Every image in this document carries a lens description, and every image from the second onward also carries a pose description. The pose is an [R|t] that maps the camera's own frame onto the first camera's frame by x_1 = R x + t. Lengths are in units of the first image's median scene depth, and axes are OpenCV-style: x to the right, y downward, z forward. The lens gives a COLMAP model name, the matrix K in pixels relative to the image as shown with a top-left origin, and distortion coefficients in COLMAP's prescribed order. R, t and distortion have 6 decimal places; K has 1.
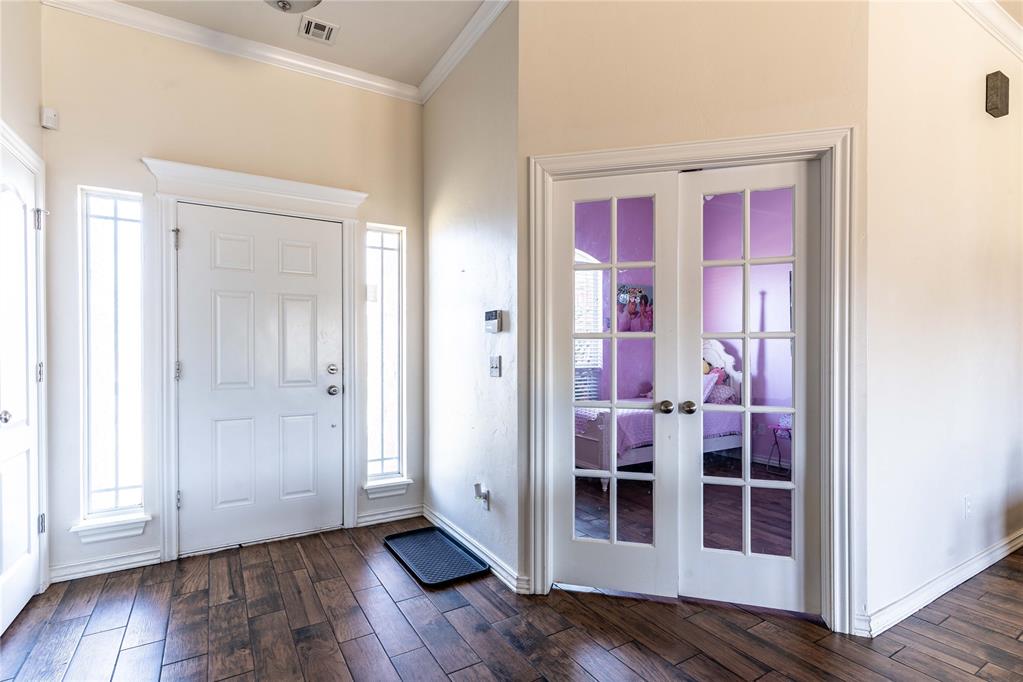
lens RADIAL K [[512.2, 0, 506.3], [0, 512.2, 339.5], [0, 0, 1]] dist [-0.001154, -0.000395]
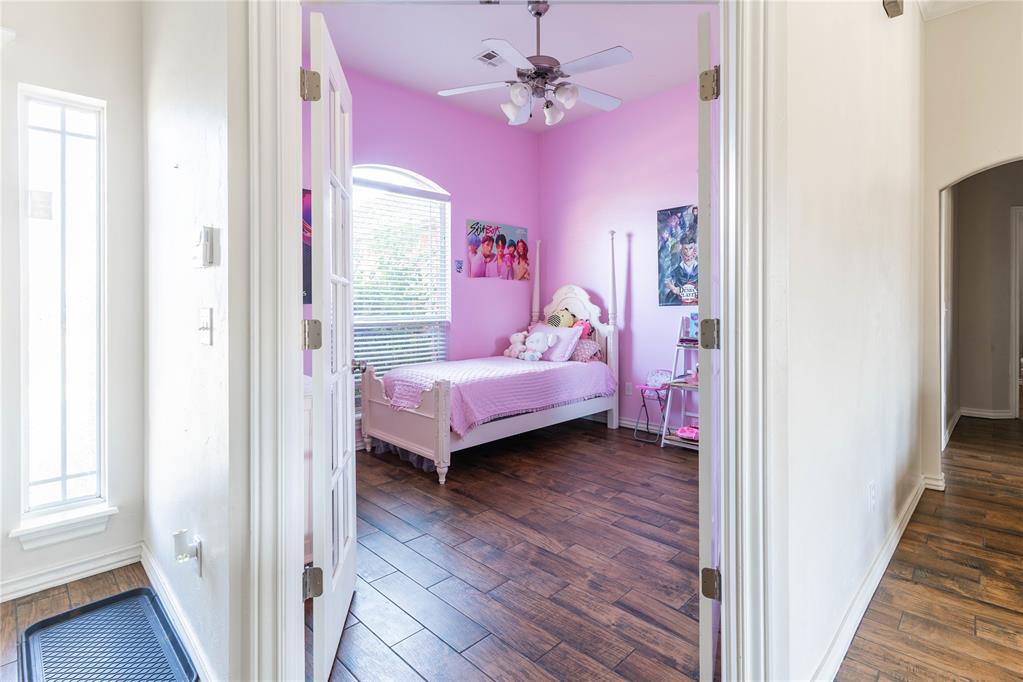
lens RADIAL K [[509.0, 0, 510.7], [0, 509.0, 271.6], [0, 0, 1]] dist [0.000593, -0.000470]
pose [[0.970966, 0.012182, 0.238908, 0.093542], [-0.003621, 0.999337, -0.036240, 0.005769], [-0.239191, 0.034323, 0.970366, 0.199857]]
